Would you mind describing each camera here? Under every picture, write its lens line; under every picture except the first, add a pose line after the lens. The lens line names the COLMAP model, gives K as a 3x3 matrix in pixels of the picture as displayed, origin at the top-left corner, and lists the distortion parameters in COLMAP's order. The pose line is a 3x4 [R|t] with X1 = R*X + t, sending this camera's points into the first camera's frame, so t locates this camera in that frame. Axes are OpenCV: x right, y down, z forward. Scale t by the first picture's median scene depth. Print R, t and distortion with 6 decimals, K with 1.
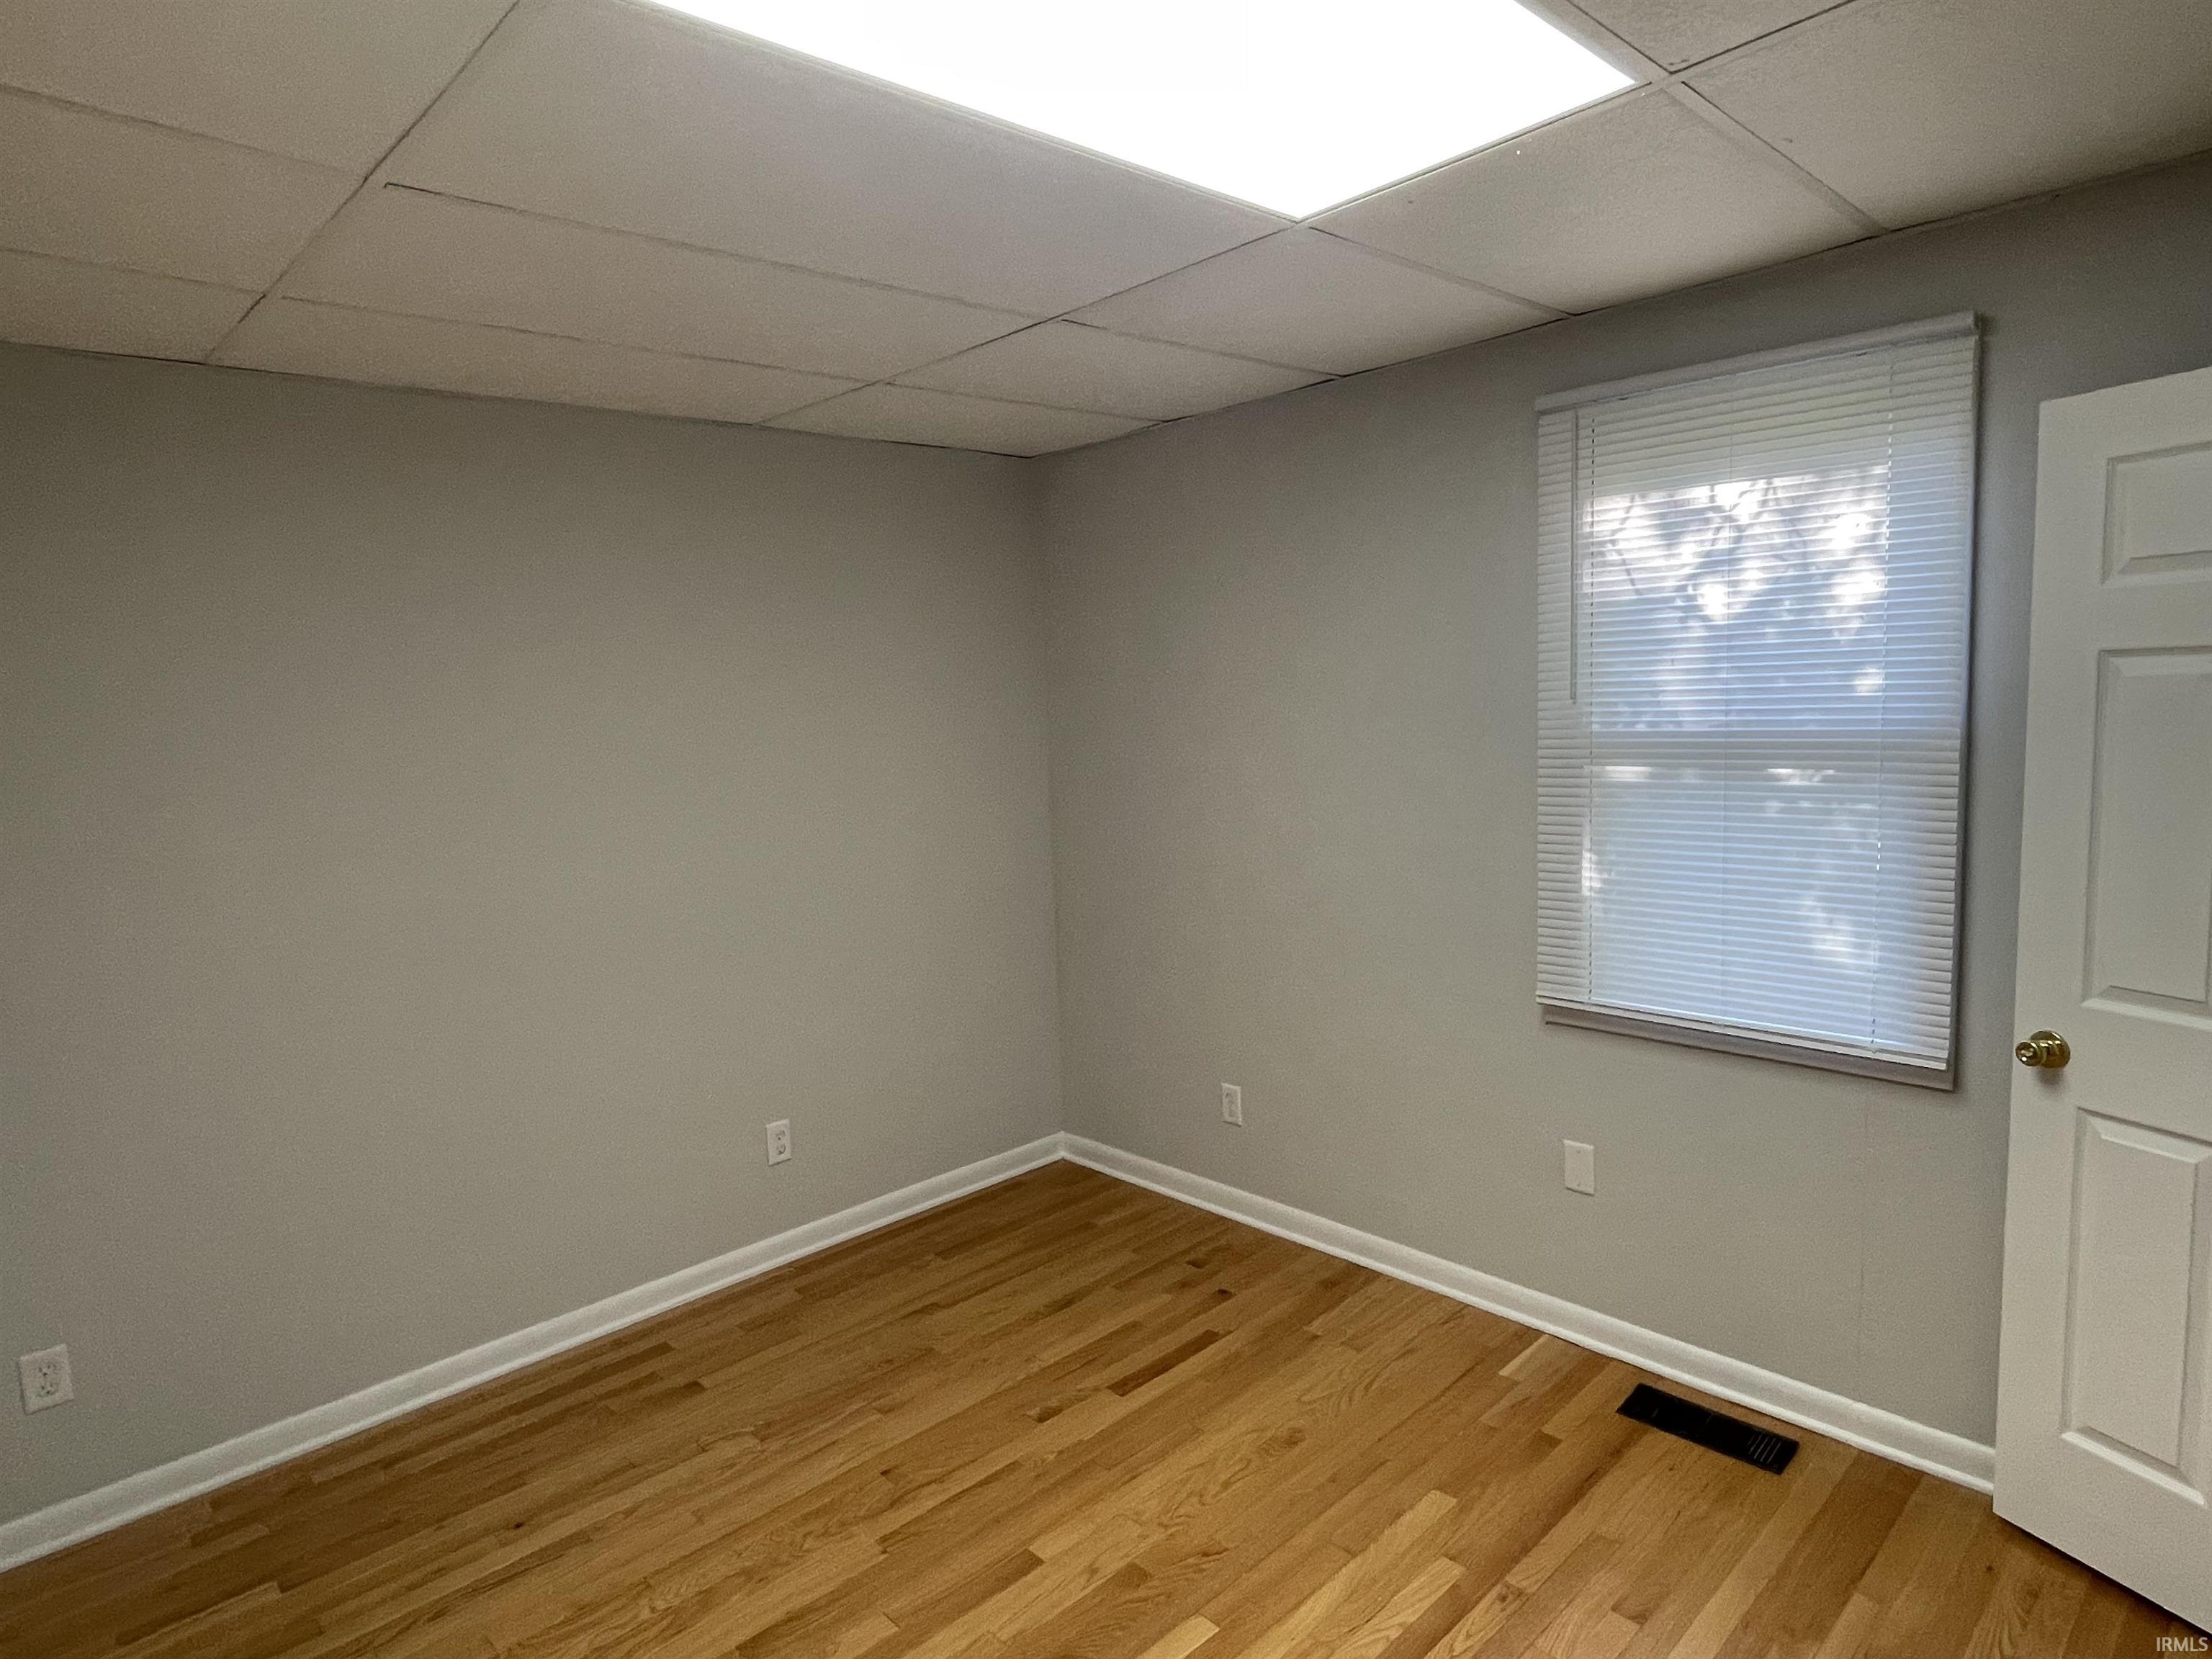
lens RADIAL K [[1266.9, 0, 1106.0], [0, 1266.9, 829.5], [0, 0, 1]] dist [0.002350, -0.002088]
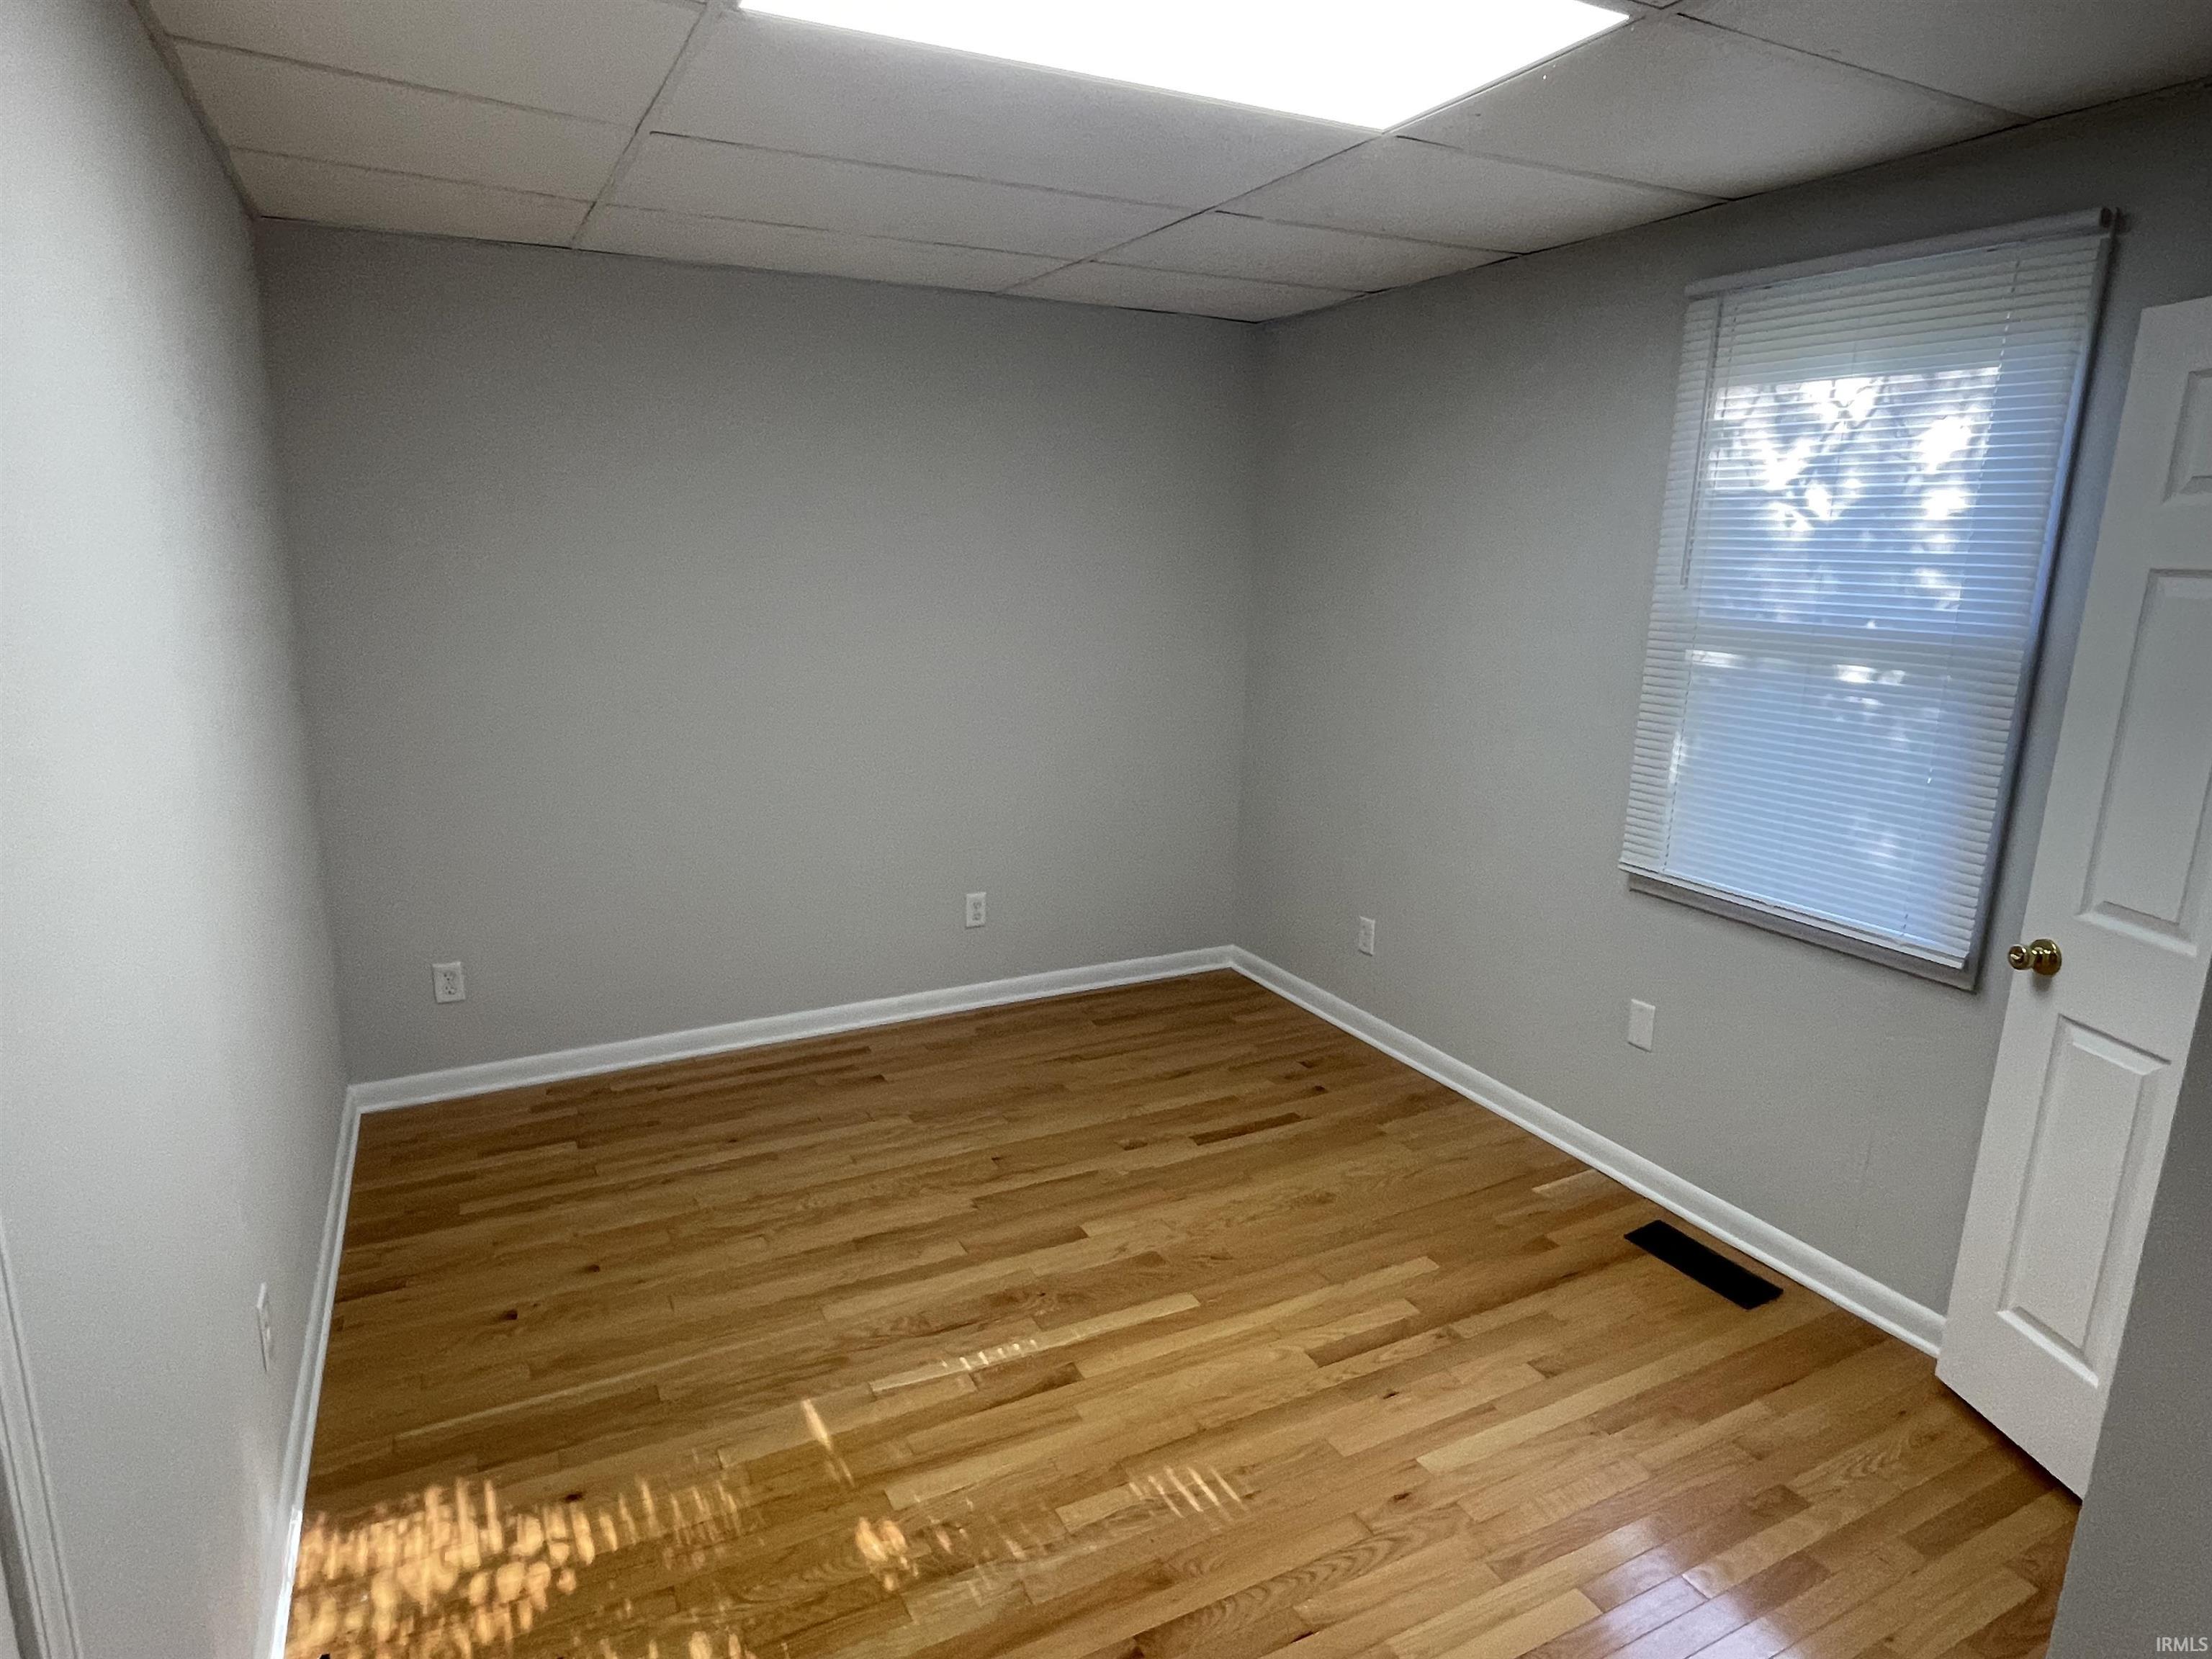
lens RADIAL K [[1266.9, 0, 1106.0], [0, 1266.9, 829.5], [0, 0, 1]] dist [0.002350, -0.002088]
pose [[0.959148, 0.121806, -0.255340, 0.219497], [-0.091095, 0.987469, 0.128870, 0.005627], [0.267838, -0.100345, 0.958224, -0.159738]]
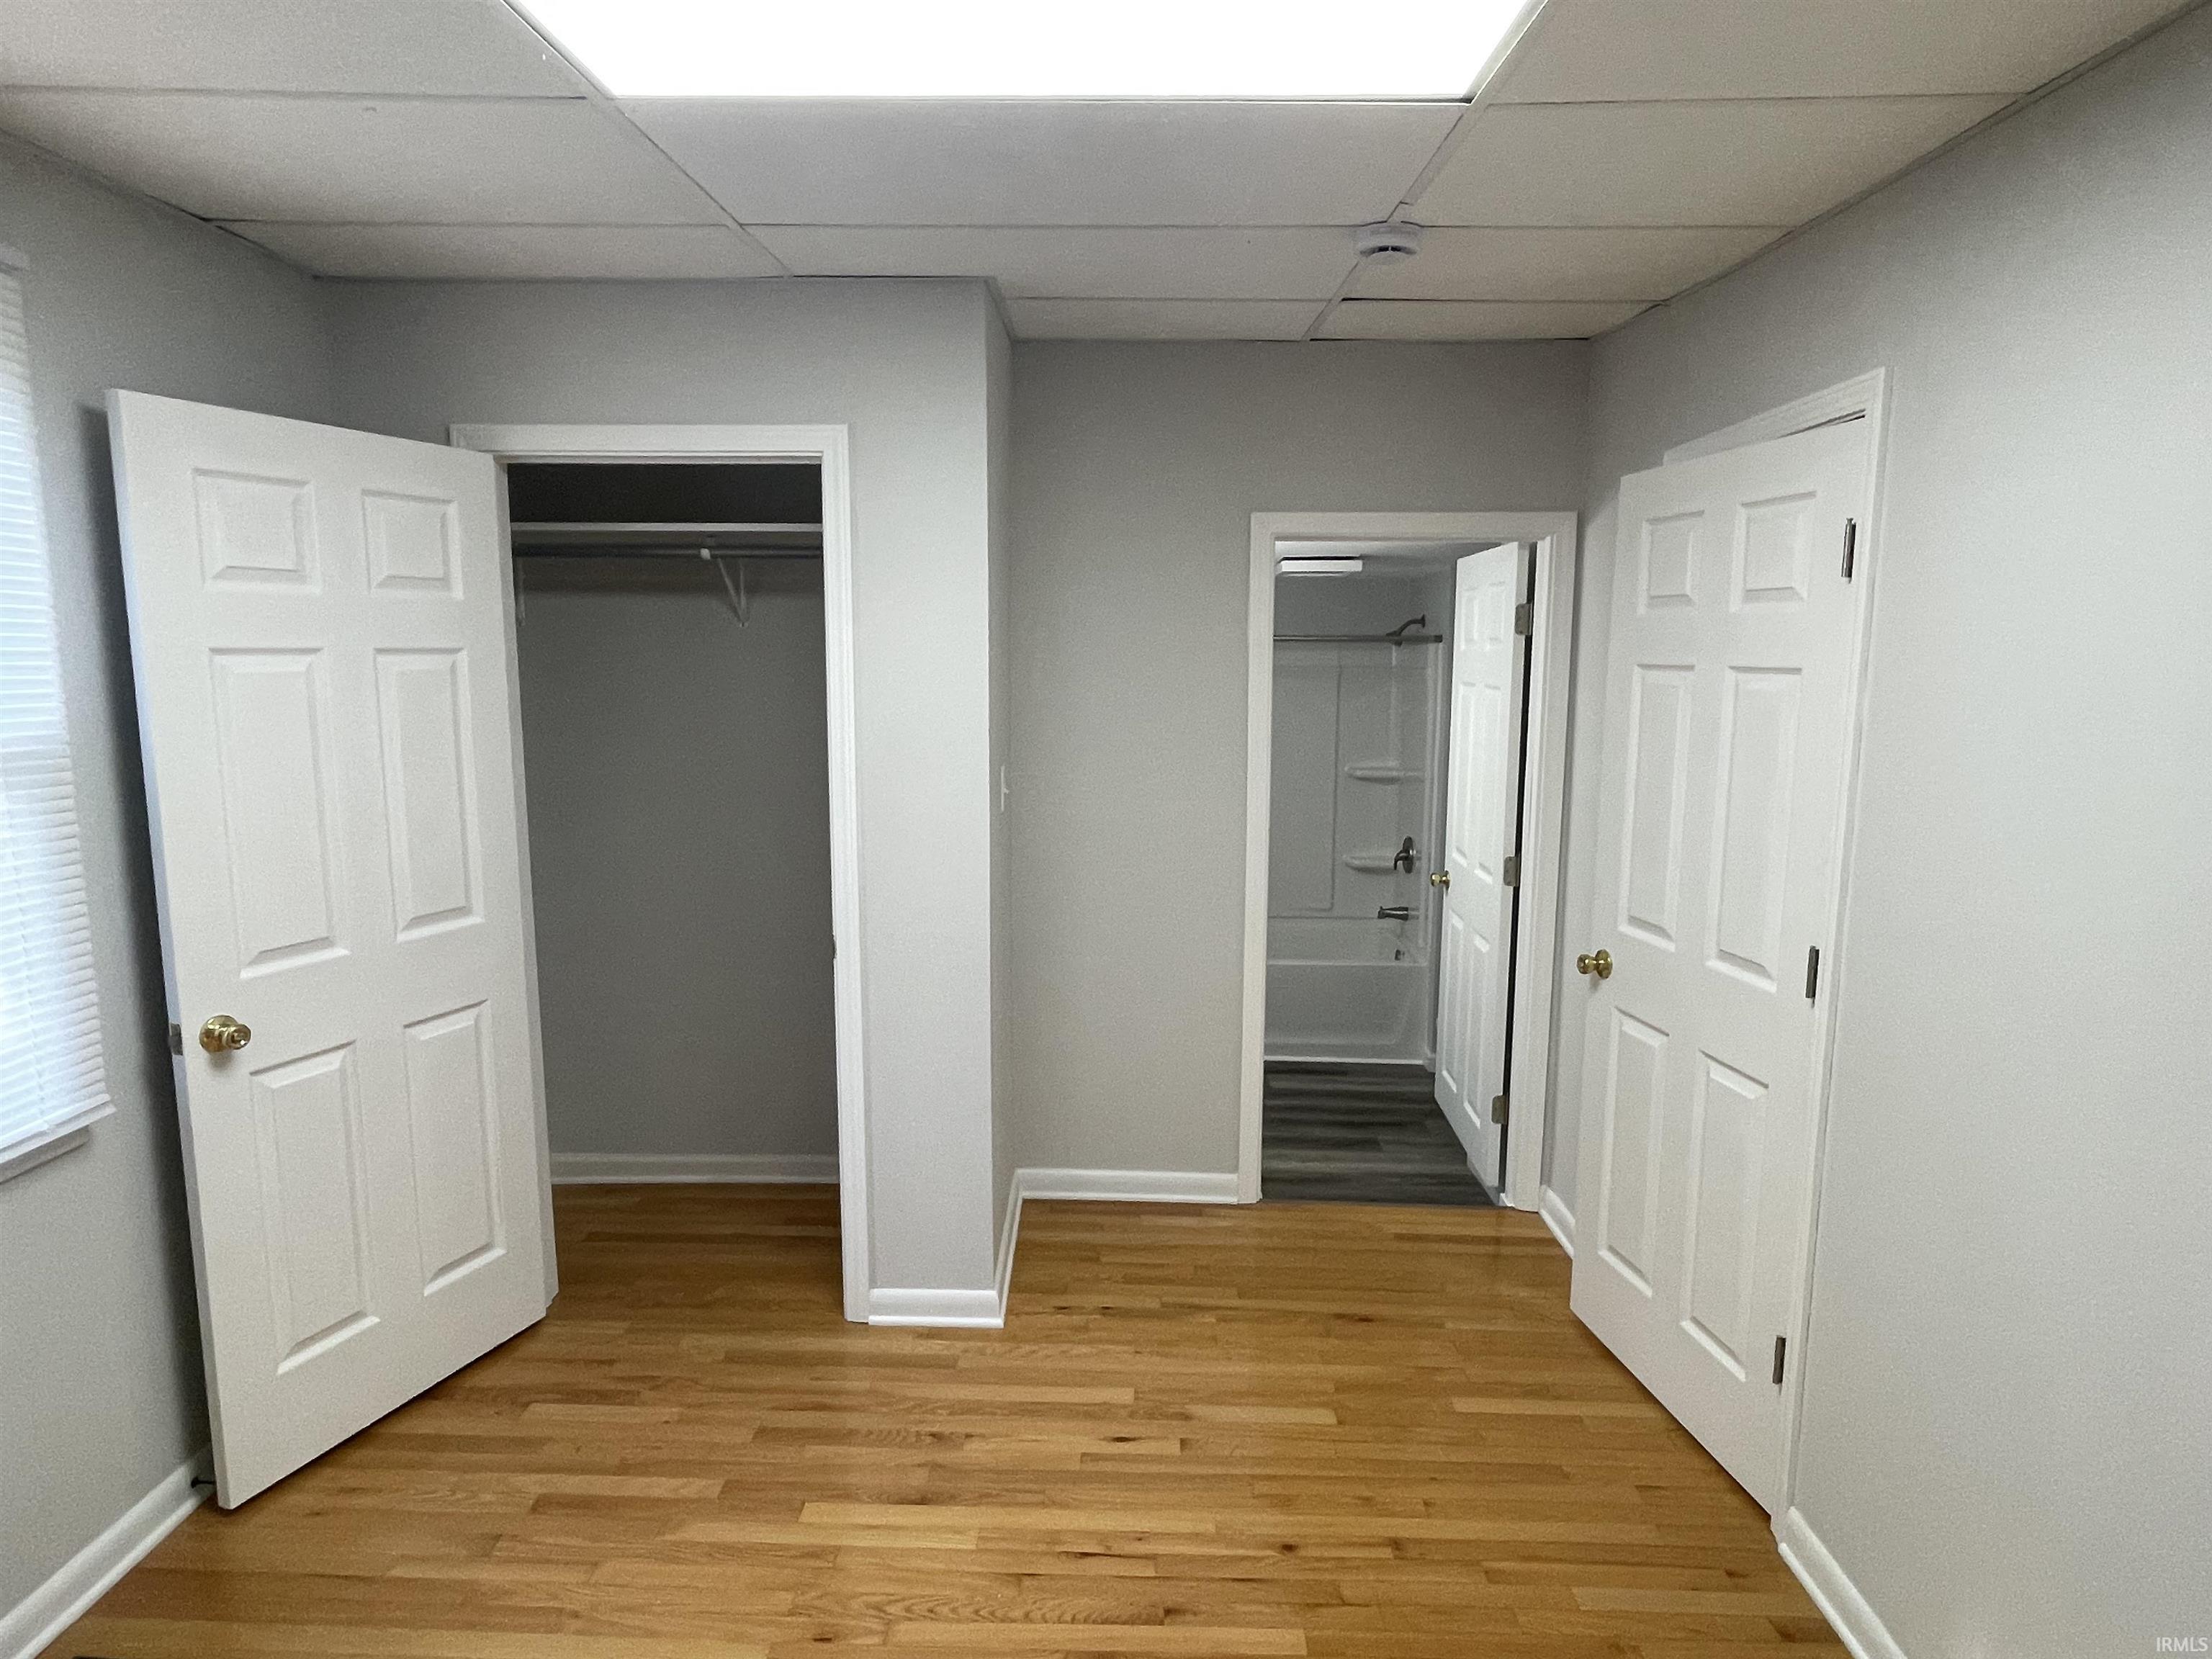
lens RADIAL K [[1266.9, 0, 1106.0], [0, 1266.9, 829.5], [0, 0, 1]] dist [0.002350, -0.002088]
pose [[-0.708415, -0.069070, 0.702409, -0.411976], [0.096540, 0.976364, 0.193374, -0.101409], [-0.699163, 0.204799, -0.685002, 0.989992]]
